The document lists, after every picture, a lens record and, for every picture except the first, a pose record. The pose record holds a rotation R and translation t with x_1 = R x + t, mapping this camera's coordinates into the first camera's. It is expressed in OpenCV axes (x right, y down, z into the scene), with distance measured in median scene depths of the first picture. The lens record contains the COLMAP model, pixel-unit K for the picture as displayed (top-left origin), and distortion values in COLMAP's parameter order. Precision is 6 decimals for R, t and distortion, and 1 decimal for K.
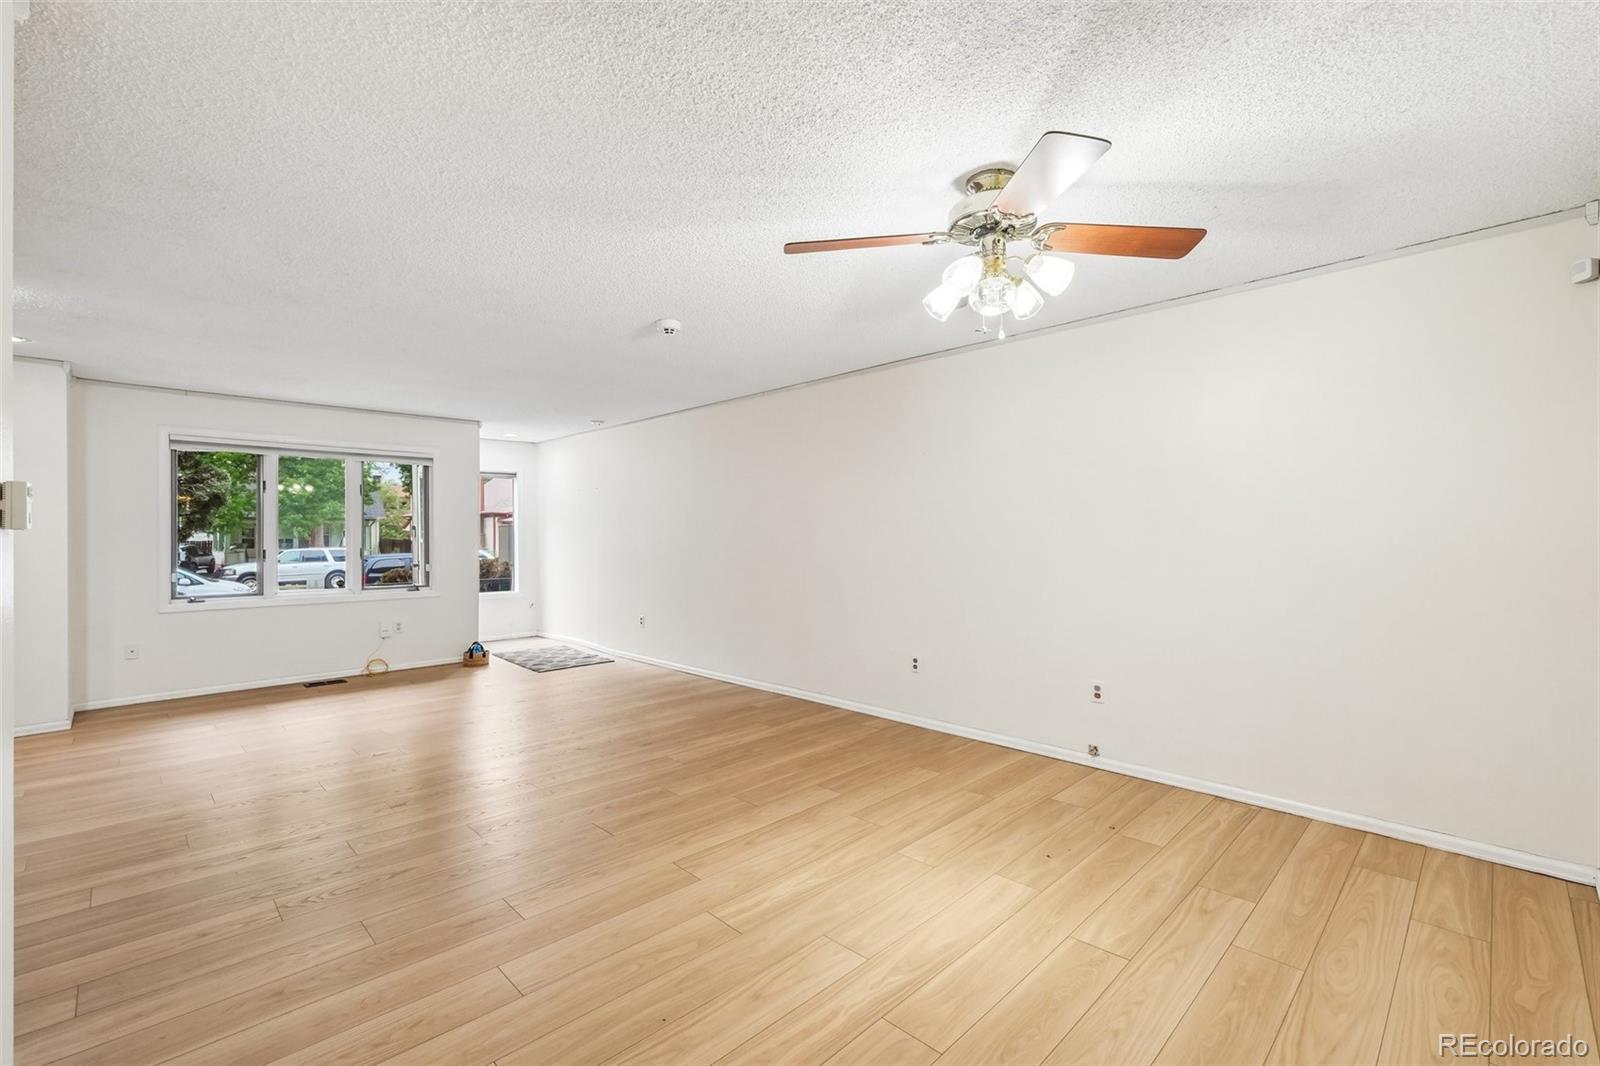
lens RADIAL K [[680.5, 0, 810.9], [0, 680.5, 532.4], [0, 0, 1]] dist [0.000052, 0.000754]
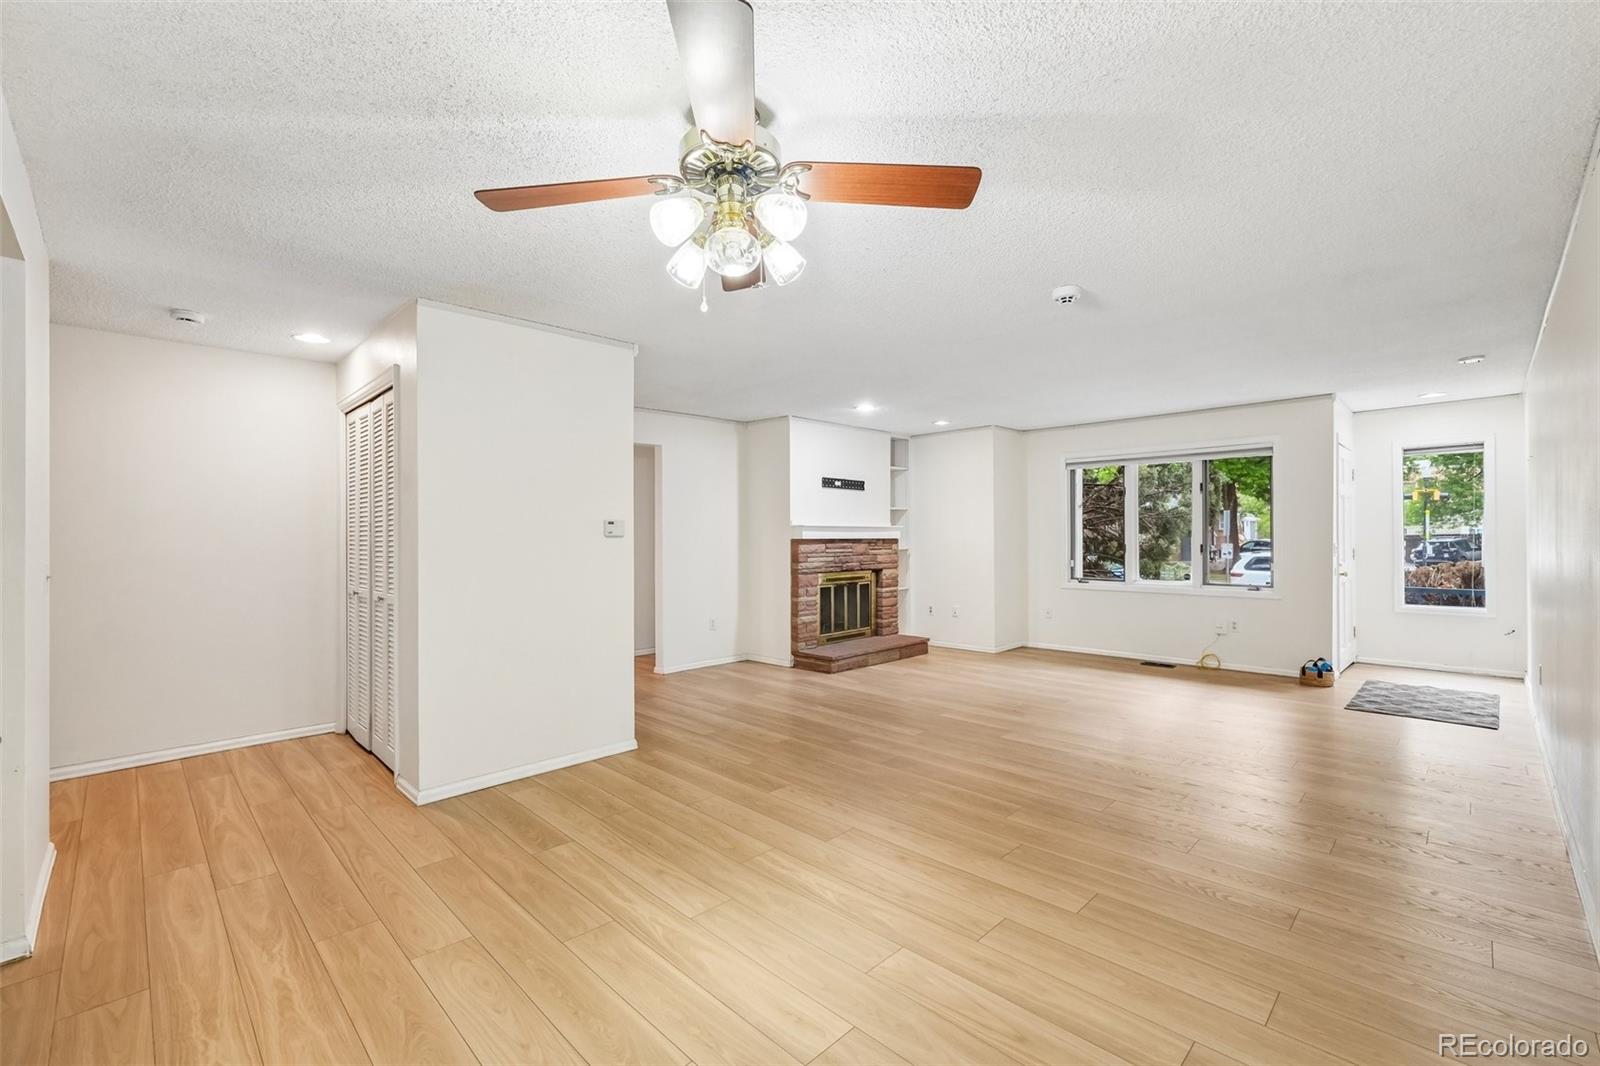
lens RADIAL K [[697.5, 0, 797.9], [0, 697.5, 530.9], [0, 0, 1]] dist [-0.000264, 0.000591]
pose [[-0.006136, -0.002372, -0.999978, 0.902362], [0.011876, 0.999926, -0.002445, -0.004028], [0.999911, -0.011891, -0.006107, 0.871929]]
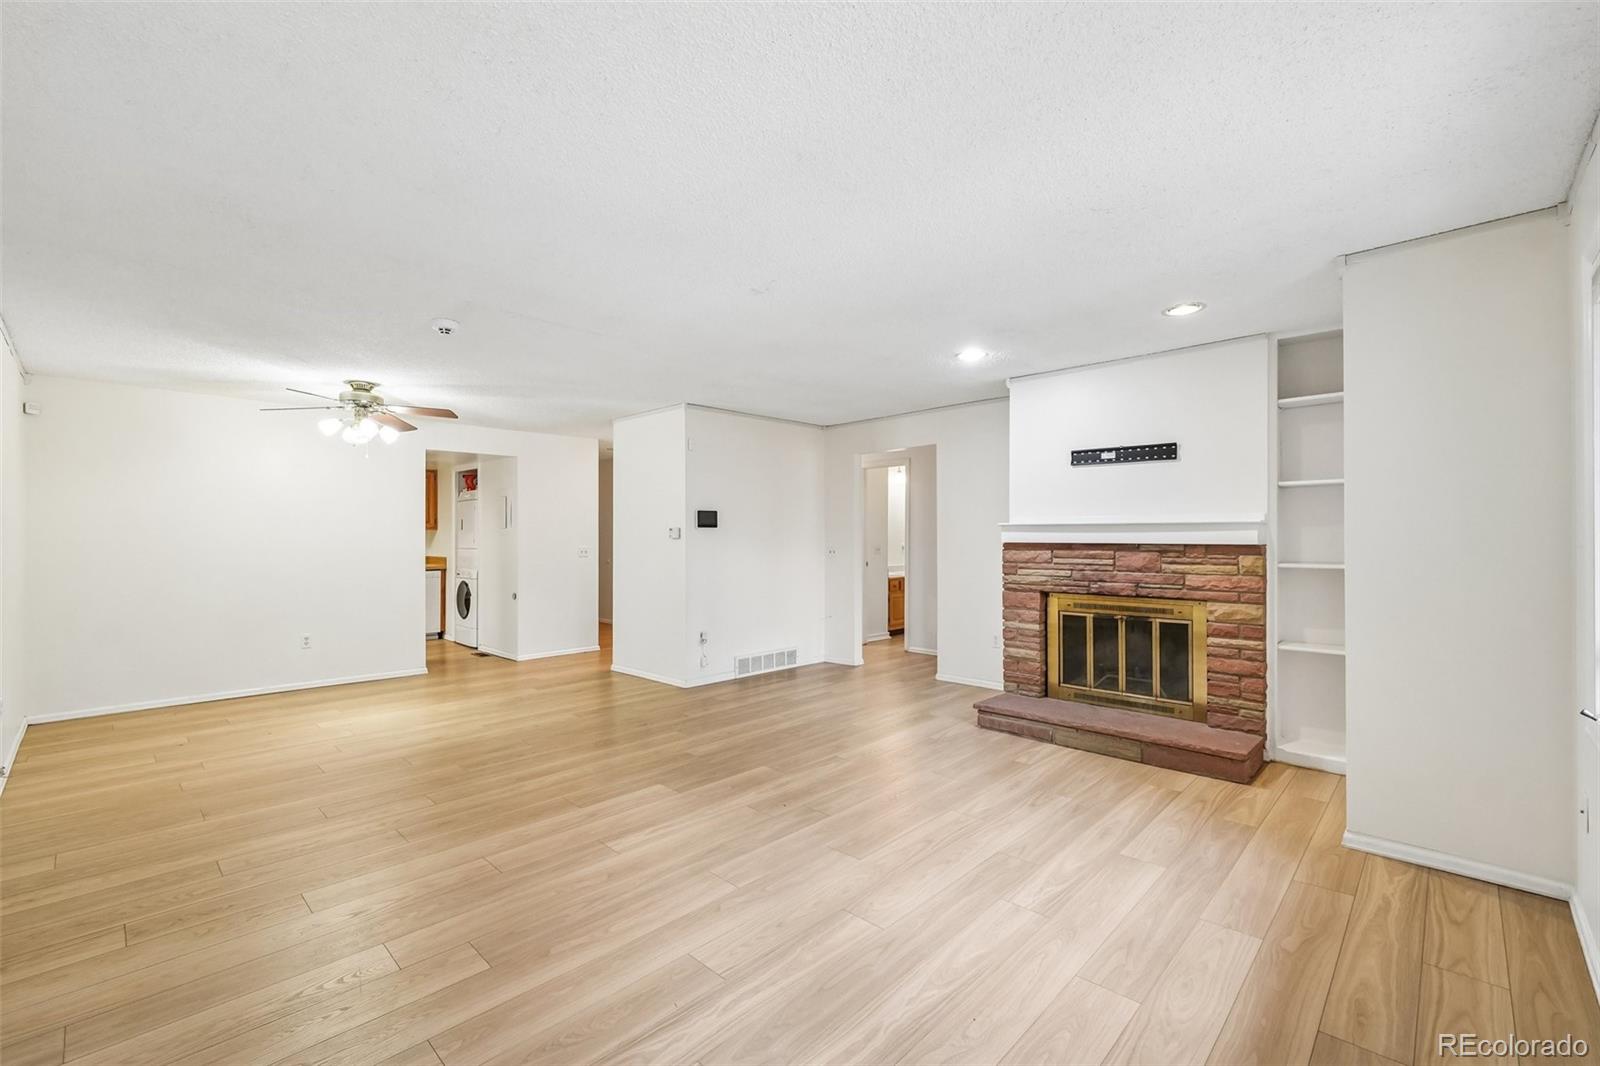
lens RADIAL K [[691.0, 0, 795.0], [0, 691.0, 534.6], [0, 0, 1]] dist [0.000145, 0.000406]
pose [[-0.999965, 0.007177, 0.004279, -0.941279], [0.007143, 0.999943, -0.007924, 0.007745], [-0.004336, -0.007893, -0.999959, 2.613185]]
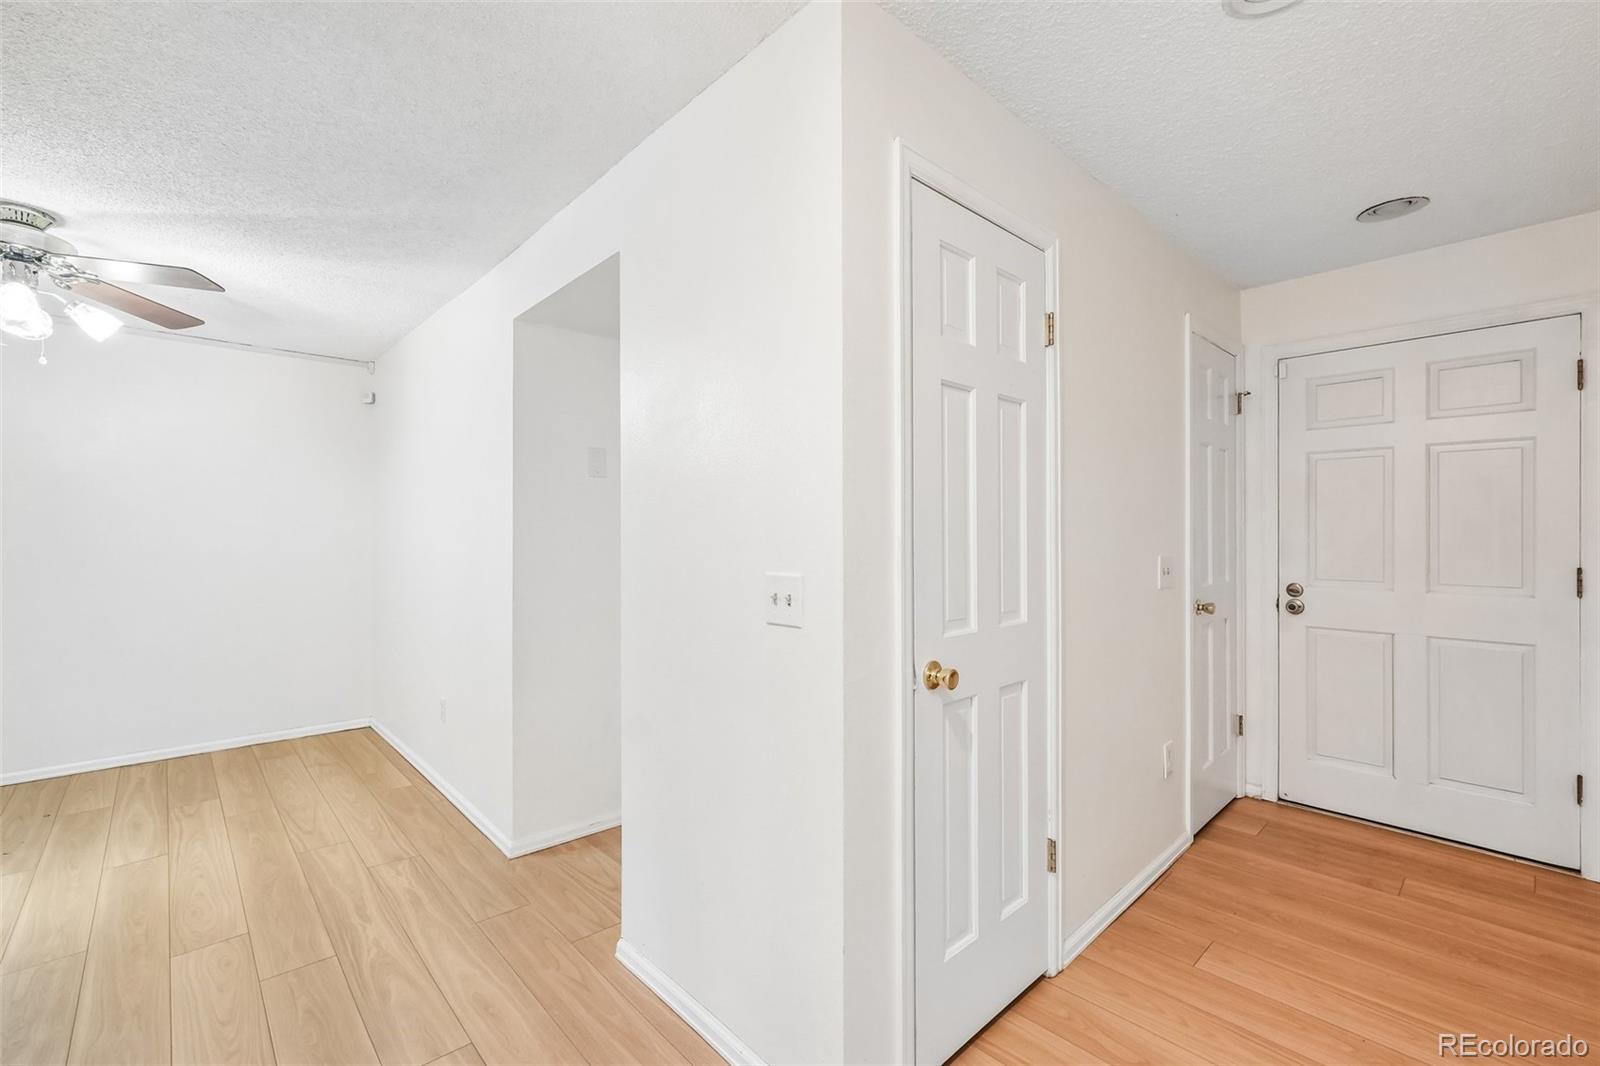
lens RADIAL K [[691.0, 0, 795.0], [0, 691.0, 534.6], [0, 0, 1]] dist [0.000145, 0.000406]
pose [[0.040563, 0.006292, 0.999157, -0.619943], [-0.001948, 0.999979, -0.006218, 0.001140], [-0.999175, -0.001694, 0.040574, -0.215671]]
